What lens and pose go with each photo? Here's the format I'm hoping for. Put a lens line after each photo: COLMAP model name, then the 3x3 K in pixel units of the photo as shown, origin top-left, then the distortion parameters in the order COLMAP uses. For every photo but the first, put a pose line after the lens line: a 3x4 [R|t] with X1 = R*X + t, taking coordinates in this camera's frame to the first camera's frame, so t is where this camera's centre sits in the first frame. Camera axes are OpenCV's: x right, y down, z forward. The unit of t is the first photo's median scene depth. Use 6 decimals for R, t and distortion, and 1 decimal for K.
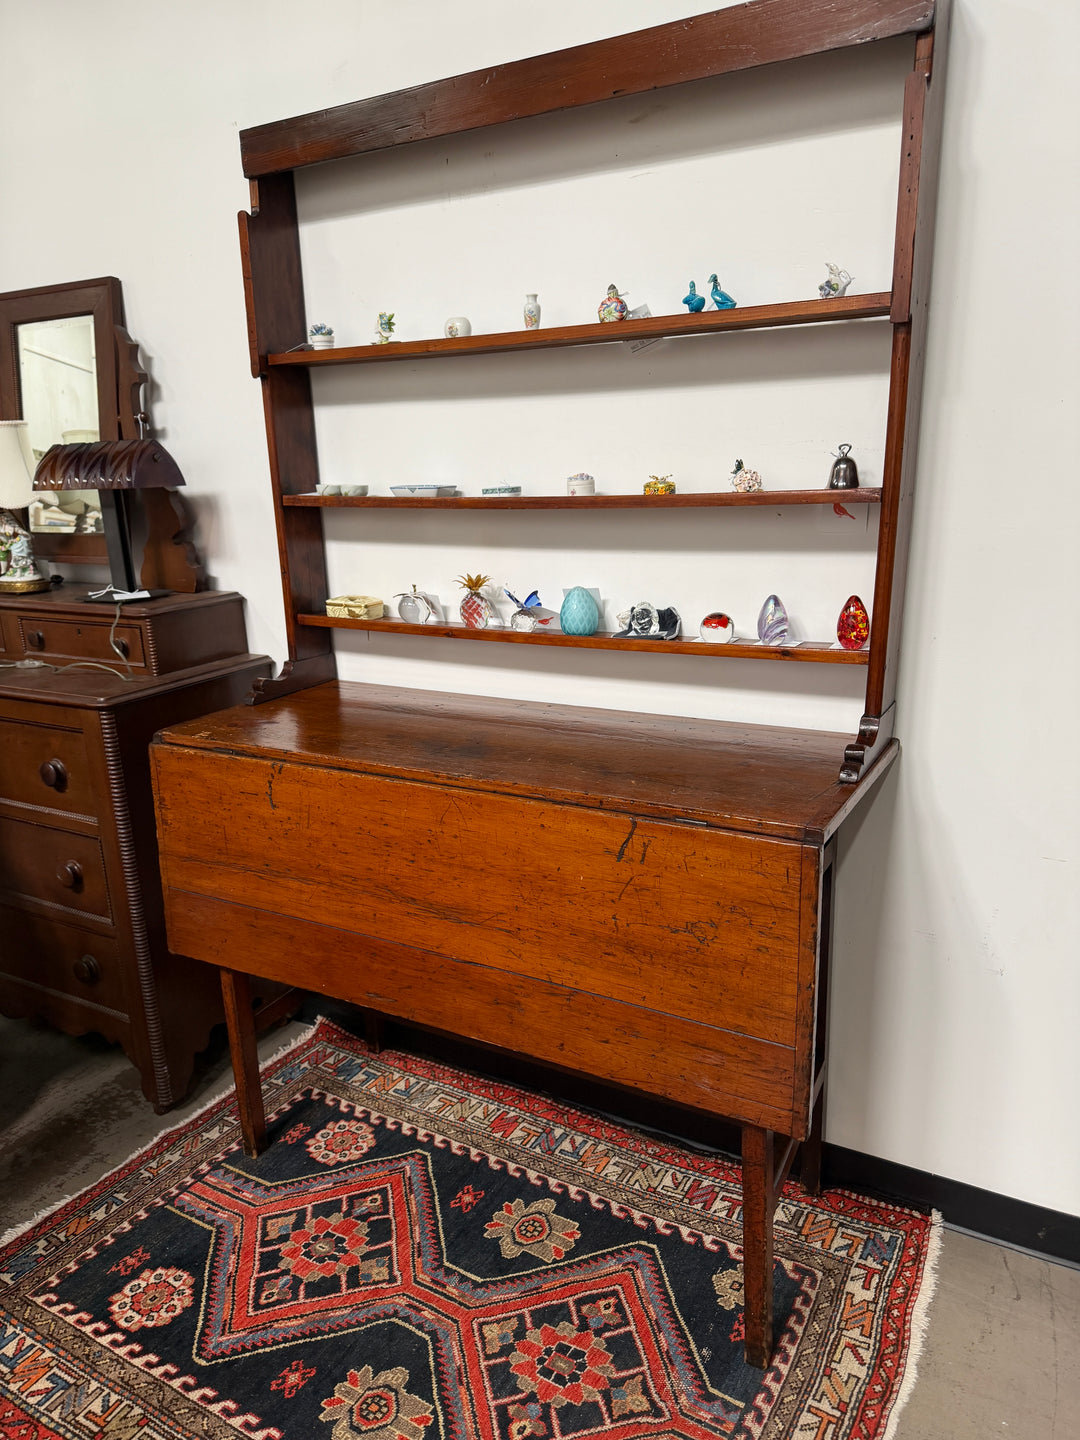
lens RADIAL K [[1045.4, 0, 520.8], [0, 1045.4, 735.3], [0, 0, 1]] dist [0.005614, -0.013374]
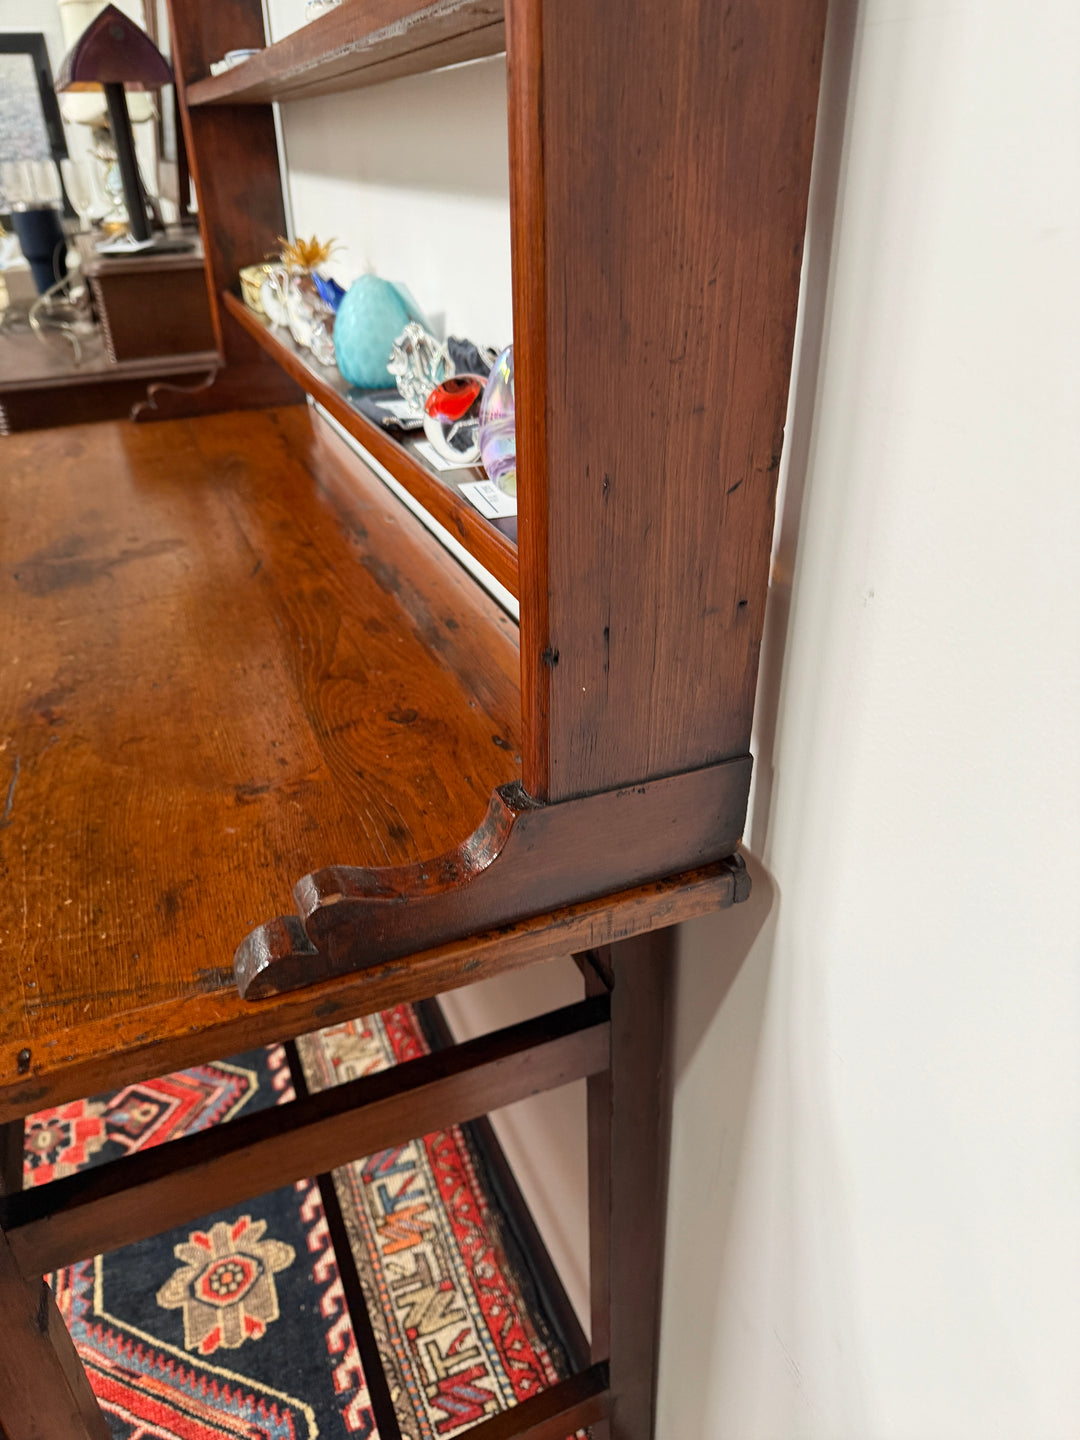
lens RADIAL K [[1084.4, 0, 507.2], [0, 1084.4, 700.3], [0, 0, 1]] dist [-0.020584, 0.019376]
pose [[0.774298, 0.309261, -0.552105, 0.441410], [-0.156656, 0.938969, 0.306261, -0.126941], [0.613124, -0.150647, 0.775490, 0.661067]]
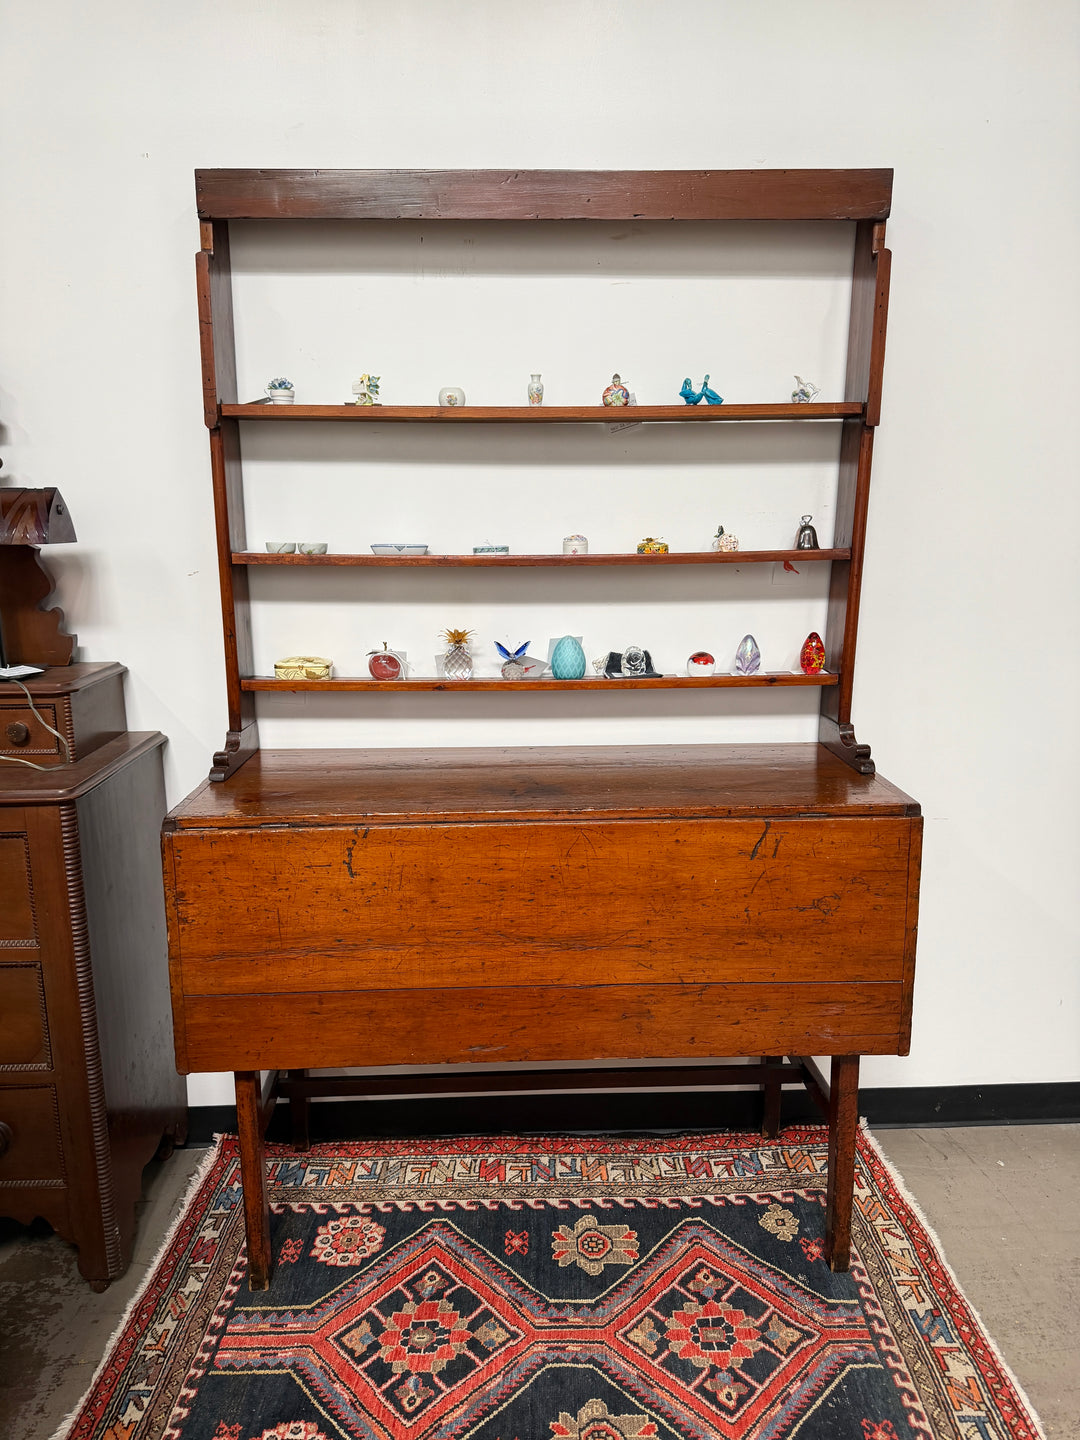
lens RADIAL K [[1045.4, 0, 547.1], [0, 1045.4, 732.8], [0, 0, 1]] dist [0.005614, -0.013374]
pose [[0.842578, -0.081729, 0.532337, -0.574520], [0.119786, 0.992099, -0.037281, -0.003459], [-0.525084, 0.095179, 0.845711, 0.094022]]
